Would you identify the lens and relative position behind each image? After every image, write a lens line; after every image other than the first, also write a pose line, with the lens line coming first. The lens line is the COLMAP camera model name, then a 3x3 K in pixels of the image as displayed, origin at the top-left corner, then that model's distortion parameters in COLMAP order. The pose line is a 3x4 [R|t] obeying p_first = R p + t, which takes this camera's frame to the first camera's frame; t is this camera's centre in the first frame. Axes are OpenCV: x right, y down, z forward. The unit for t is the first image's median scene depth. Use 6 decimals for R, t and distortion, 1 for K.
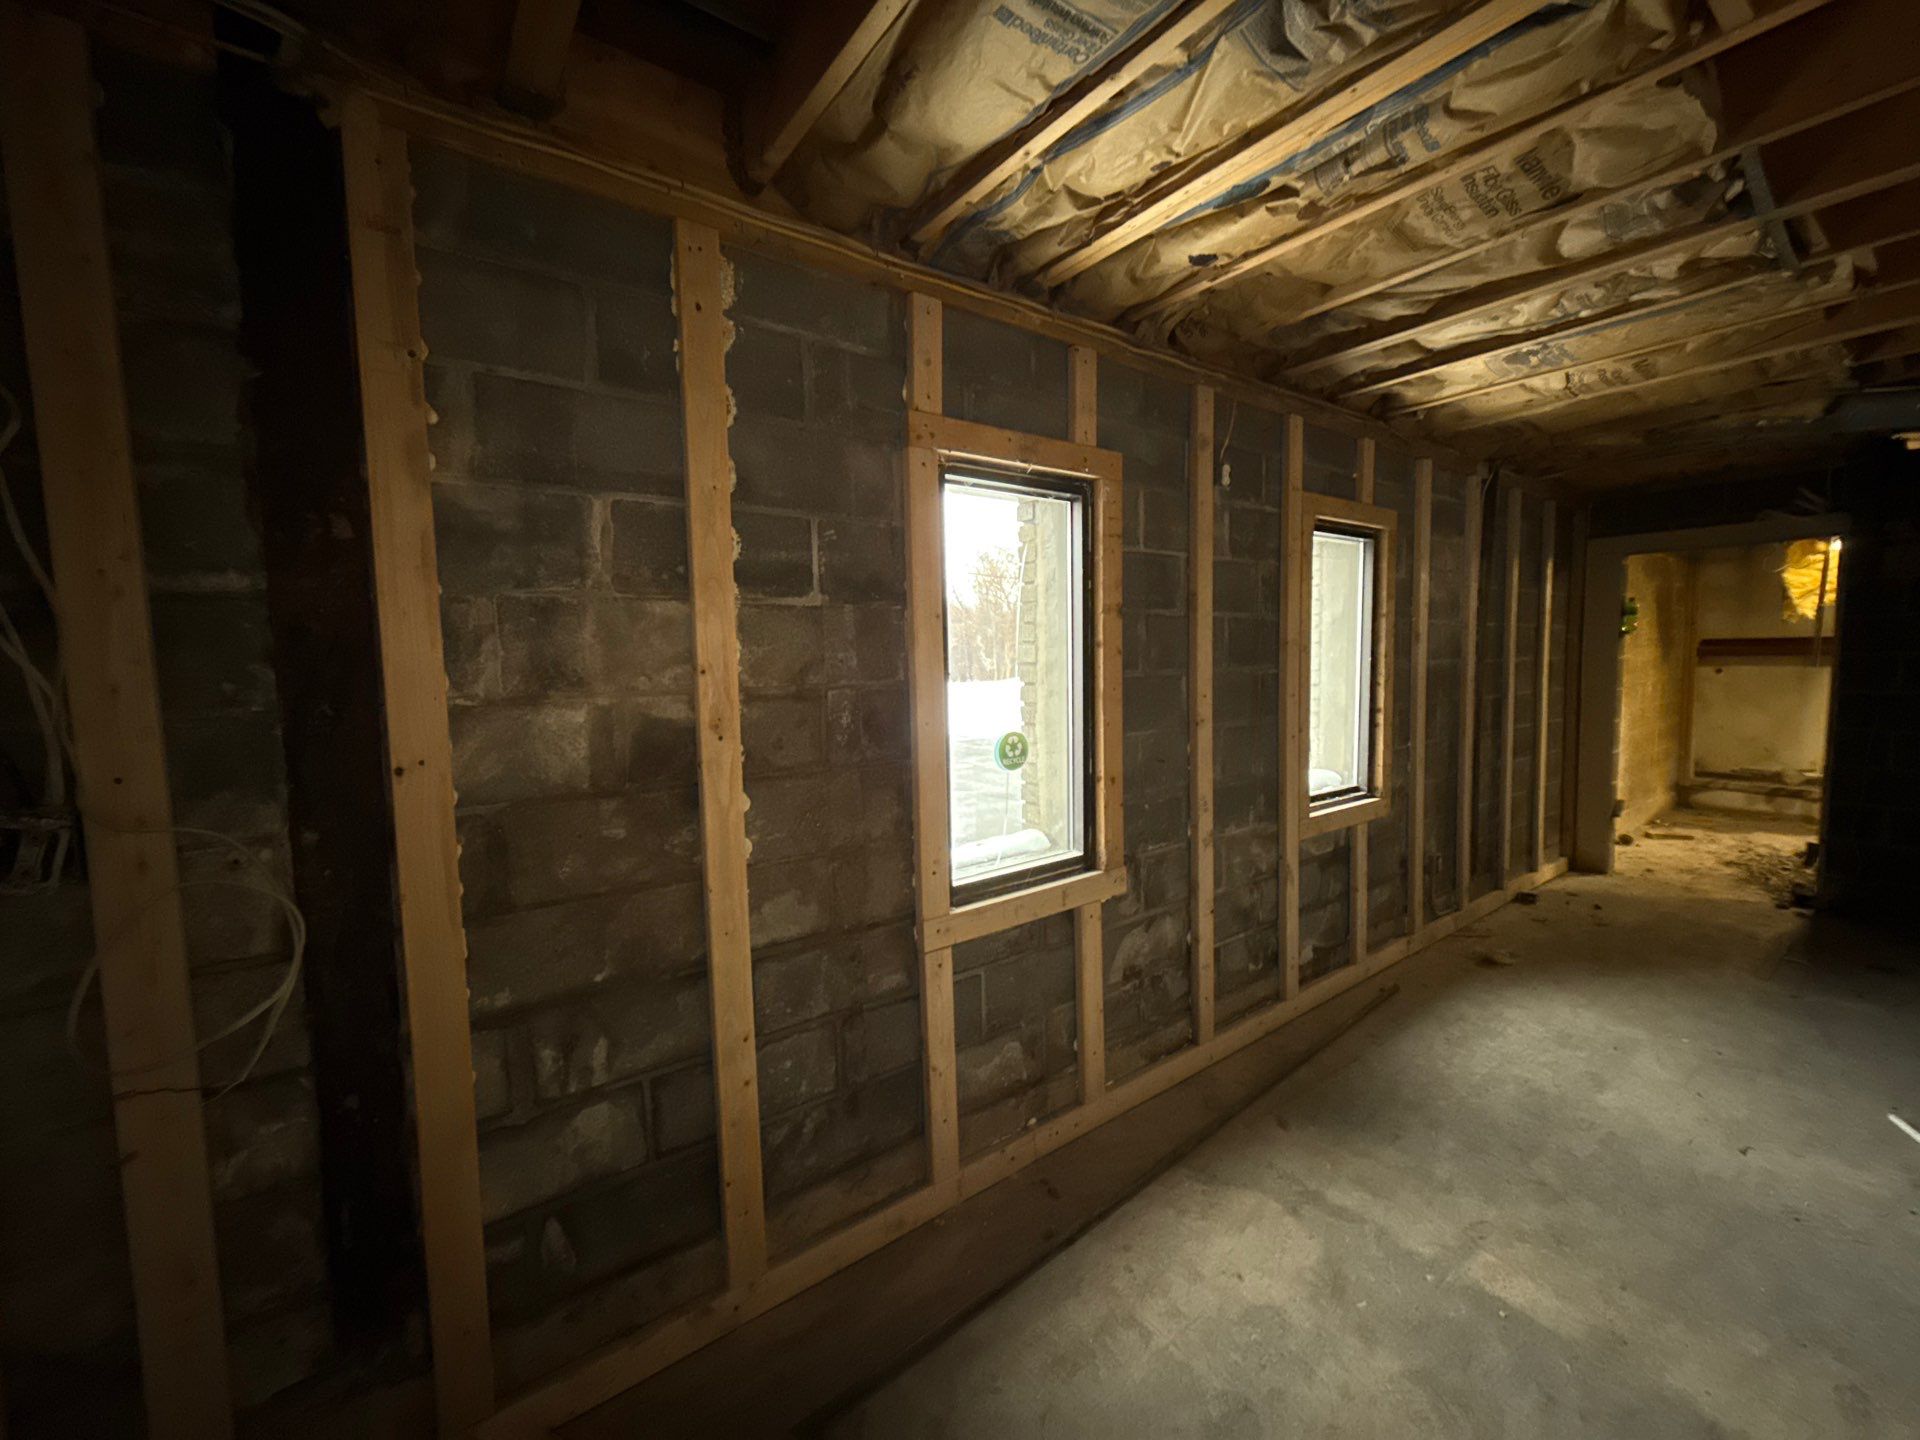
lens RADIAL K [[768.7, 0, 962.5], [0, 768.7, 713.8], [0, 0, 1]] dist [-0.001541, 0.000385]
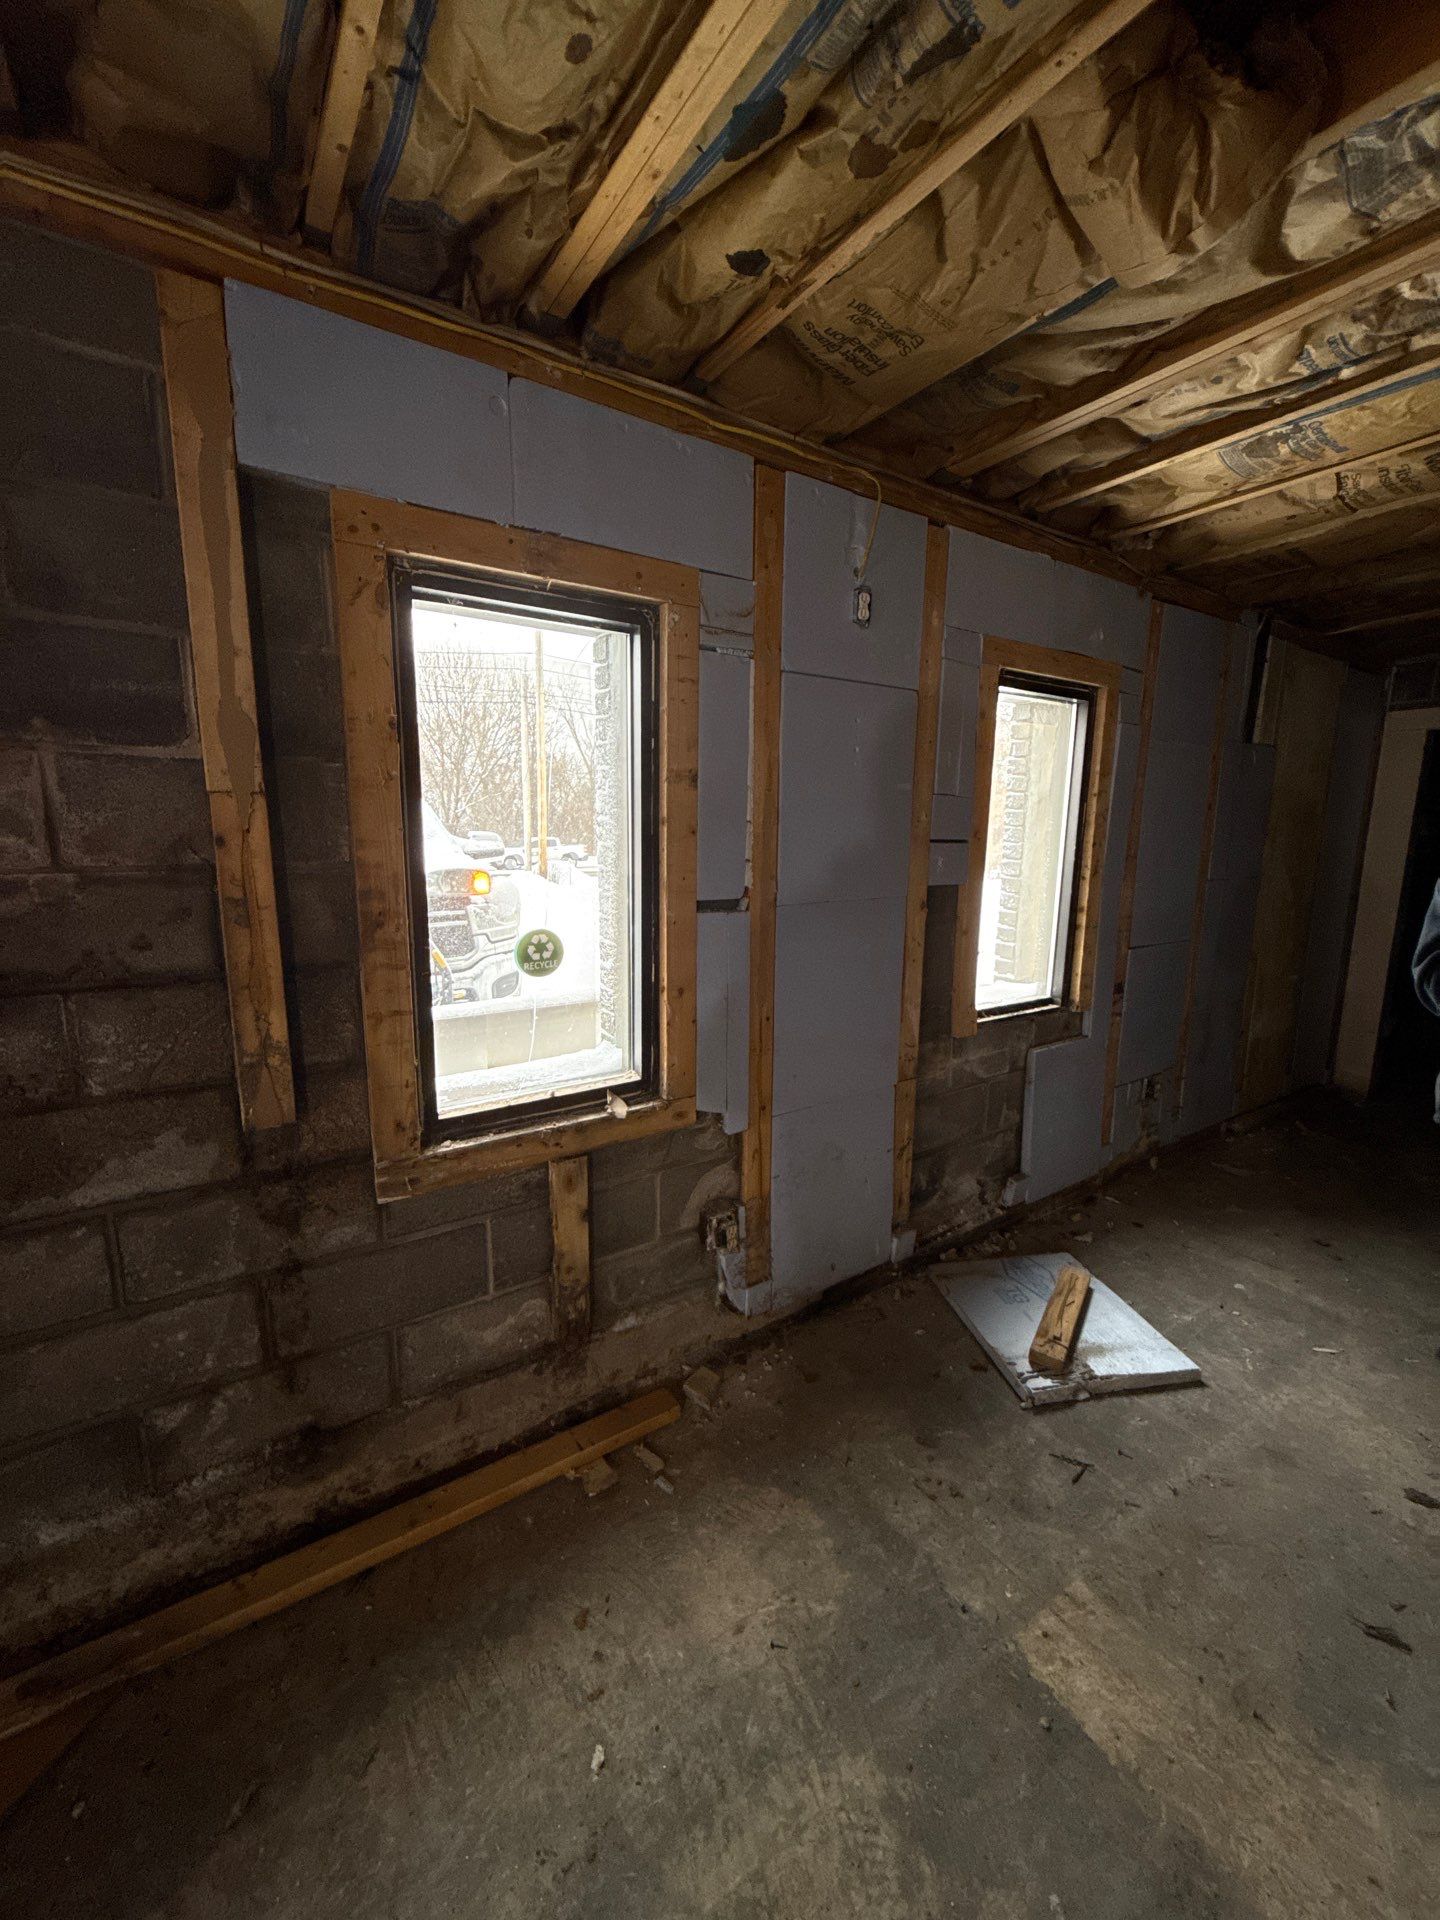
lens RADIAL K [[768.7, 0, 716.5], [0, 768.7, 961.0], [0, 0, 1]] dist [-0.001541, 0.000385]
pose [[0.998073, 0.036092, -0.050484, 0.288005], [-0.031110, 0.994874, 0.096222, -0.025933], [0.053698, -0.094466, 0.994079, 0.210856]]
